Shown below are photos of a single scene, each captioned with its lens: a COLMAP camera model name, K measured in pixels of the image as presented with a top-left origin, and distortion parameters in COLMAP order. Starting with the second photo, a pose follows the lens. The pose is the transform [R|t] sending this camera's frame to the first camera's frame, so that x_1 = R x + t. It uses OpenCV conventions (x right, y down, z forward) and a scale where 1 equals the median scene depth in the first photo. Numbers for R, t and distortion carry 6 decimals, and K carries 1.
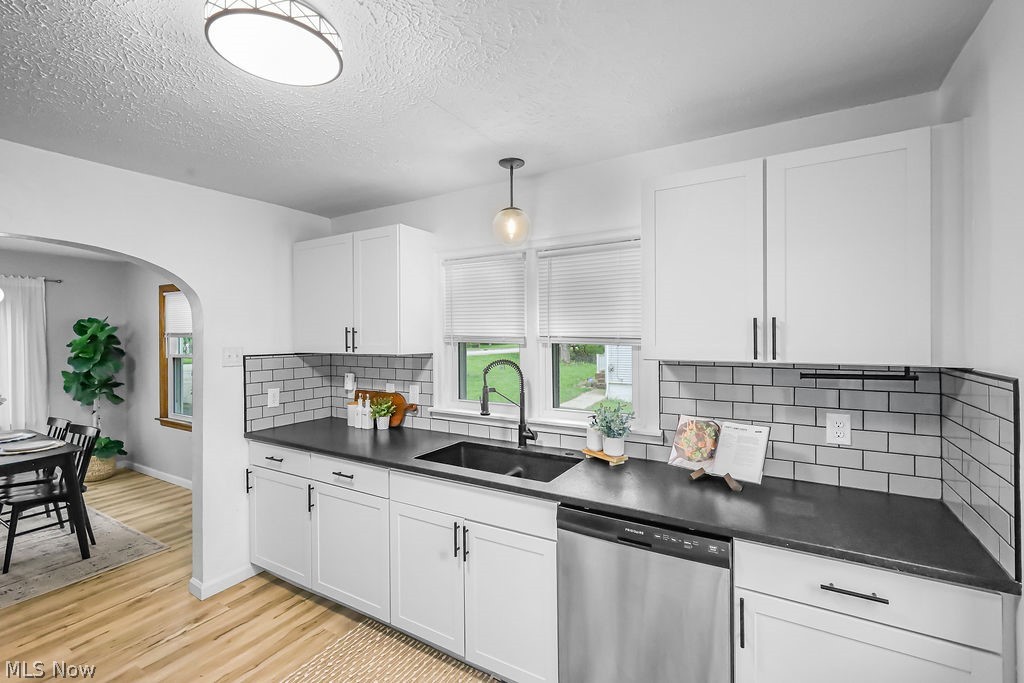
lens RADIAL K [[449.0, 0, 506.2], [0, 449.0, 338.0], [0, 0, 1]] dist [-0.000829, -0.000310]
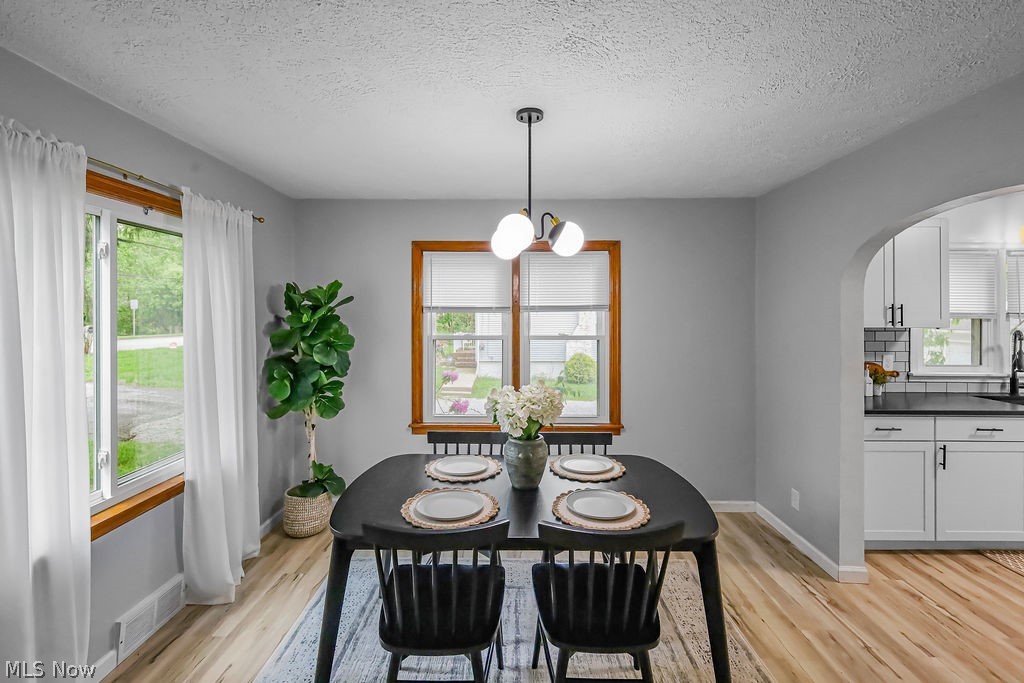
lens RADIAL K [[454.8, 0, 506.4], [0, 454.8, 314.9], [0, 0, 1]] dist [0.001441, 0.000636]
pose [[0.867036, 0.003958, 0.498229, -1.629684], [-0.002043, 0.999988, -0.004389, 0.009015], [-0.498240, 0.002787, 0.867034, 0.470516]]
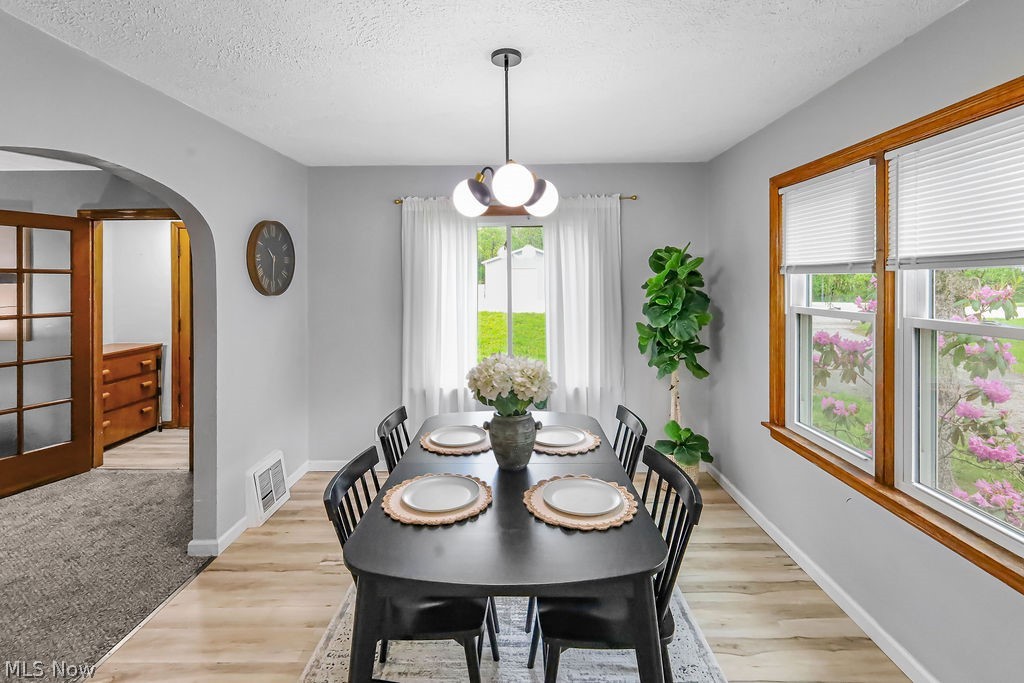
lens RADIAL K [[466.8, 0, 510.9], [0, 466.8, 283.2], [0, 0, 1]] dist [0.000170, -0.000217]
pose [[0.496952, 0.007137, -0.867749, -0.712917], [-0.001880, 0.999973, 0.007148, 0.010217], [0.867776, -0.001921, 0.496952, 0.730467]]
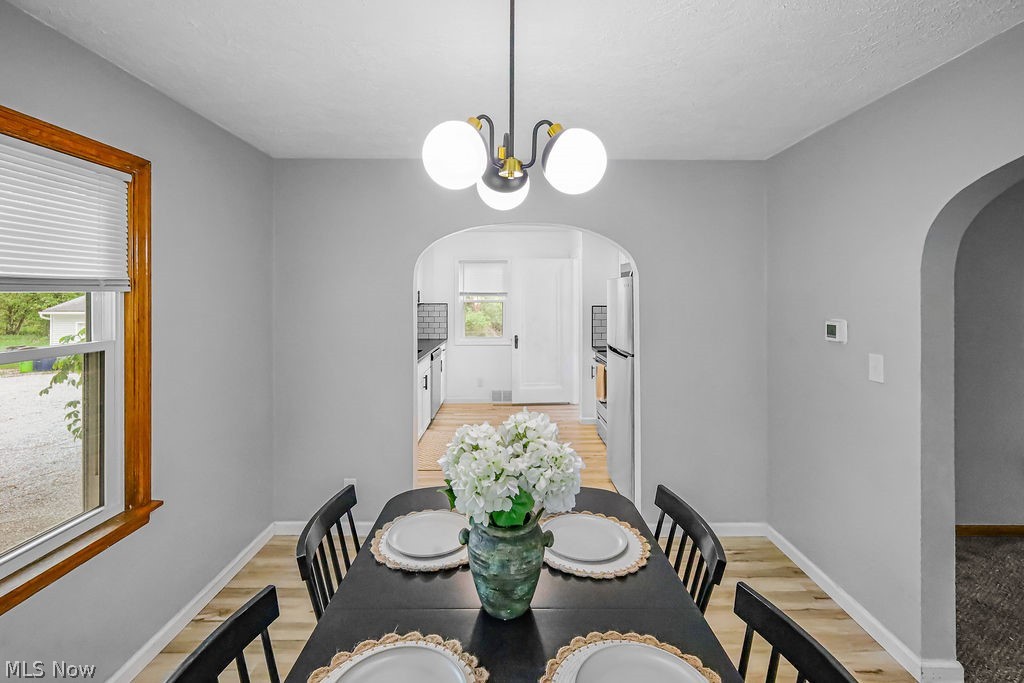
lens RADIAL K [[462.3, 0, 510.8], [0, 462.3, 297.9], [0, 0, 1]] dist [0.000368, 0.000727]
pose [[-0.521198, -0.000621, 0.853435, -1.599606], [0.003540, 0.999990, 0.002890, 0.001252], [-0.853428, 0.004527, -0.521191, 1.251839]]
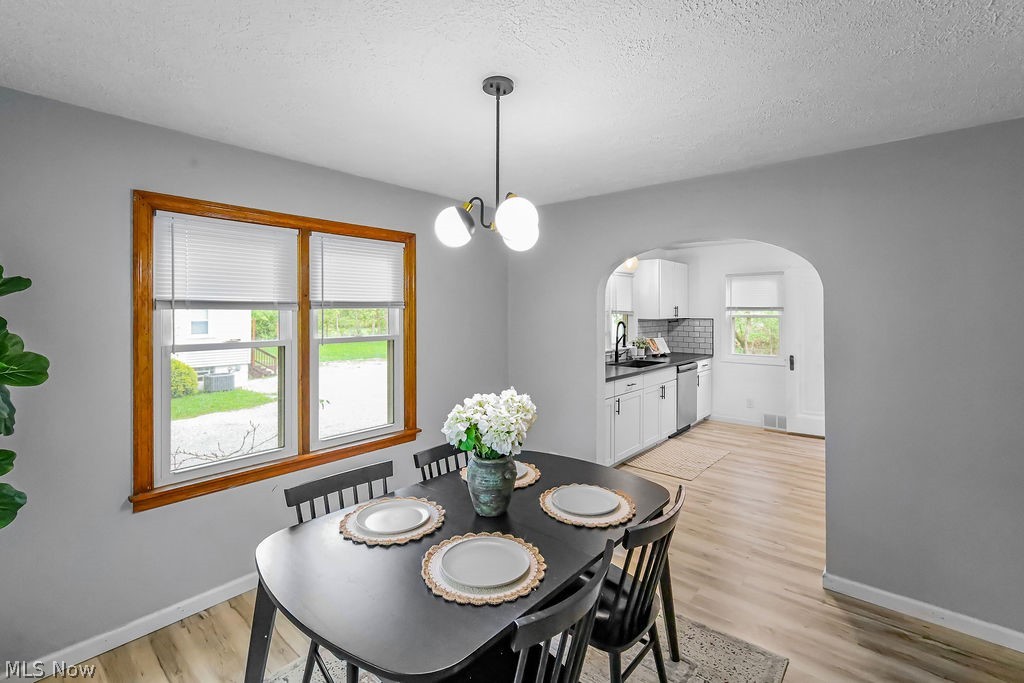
lens RADIAL K [[458.2, 0, 507.8], [0, 458.2, 311.5], [0, 0, 1]] dist [-0.001031, -0.000019]
pose [[0.182897, 0.002801, 0.983128, -1.846435], [0.001633, 0.999994, -0.003153, 0.004898], [-0.983131, 0.002182, 0.182891, 0.918326]]
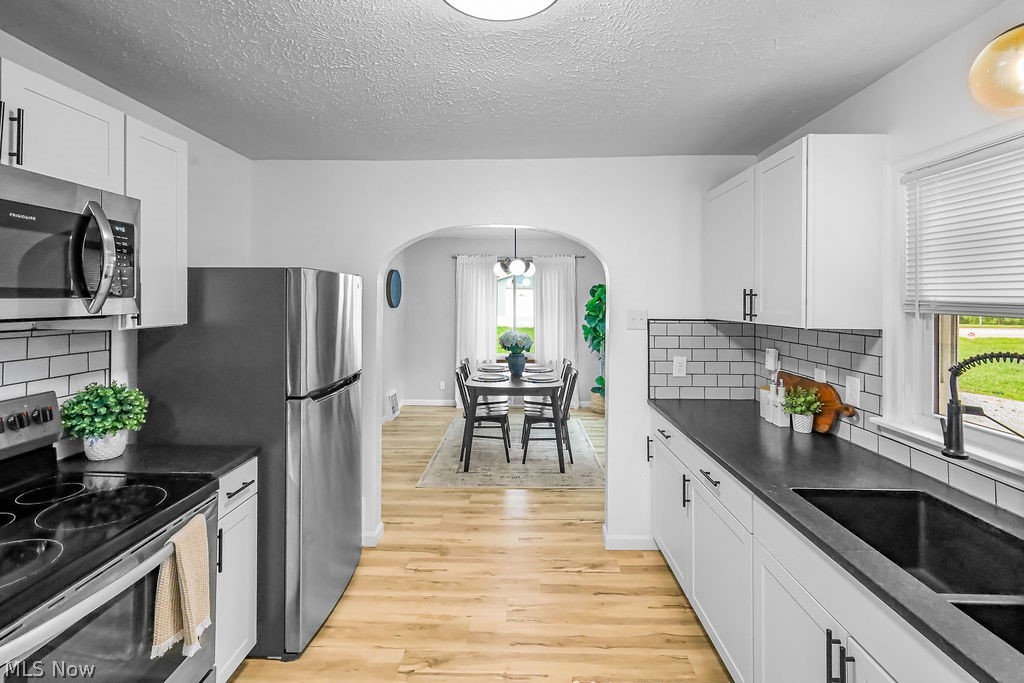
lens RADIAL K [[455.4, 0, 510.3], [0, 455.4, 297.8], [0, 0, 1]] dist [-0.000731, -0.000361]
pose [[0.490014, 0.003985, -0.871705, 0.125039], [-0.011154, 0.999936, -0.001699, -0.002553], [0.871643, 0.010556, 0.490028, 0.241072]]
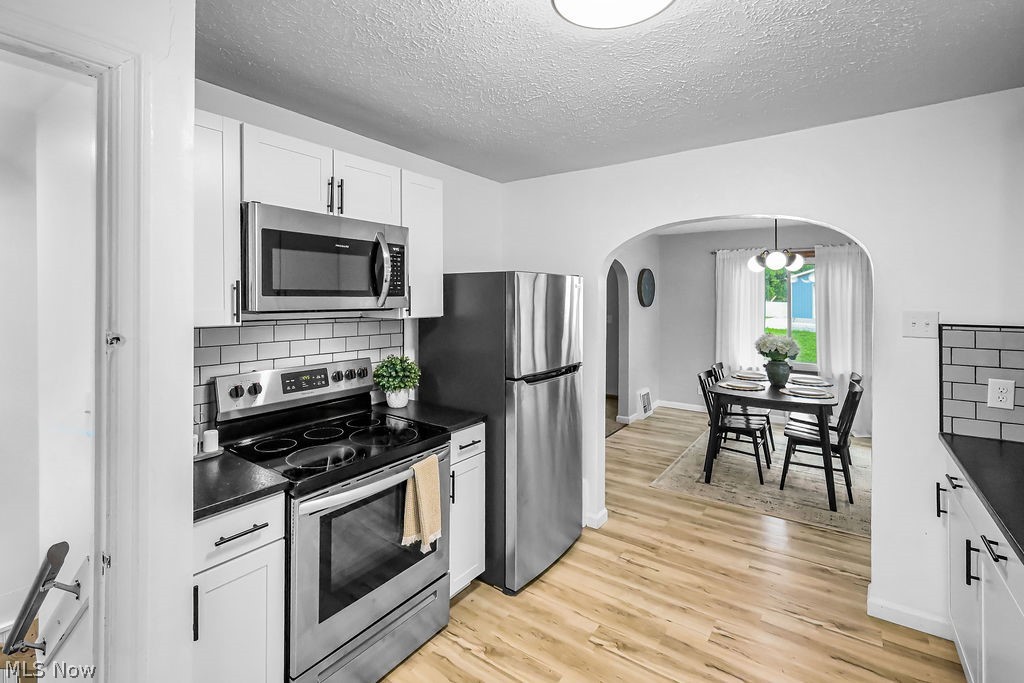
lens RADIAL K [[462.3, 0, 510.8], [0, 462.3, 297.9], [0, 0, 1]] dist [0.000368, 0.000727]
pose [[-0.084615, 0.005600, -0.996398, 0.202691], [-0.008071, 0.999948, 0.006305, -0.002646], [0.996381, 0.008576, -0.084566, 0.358017]]
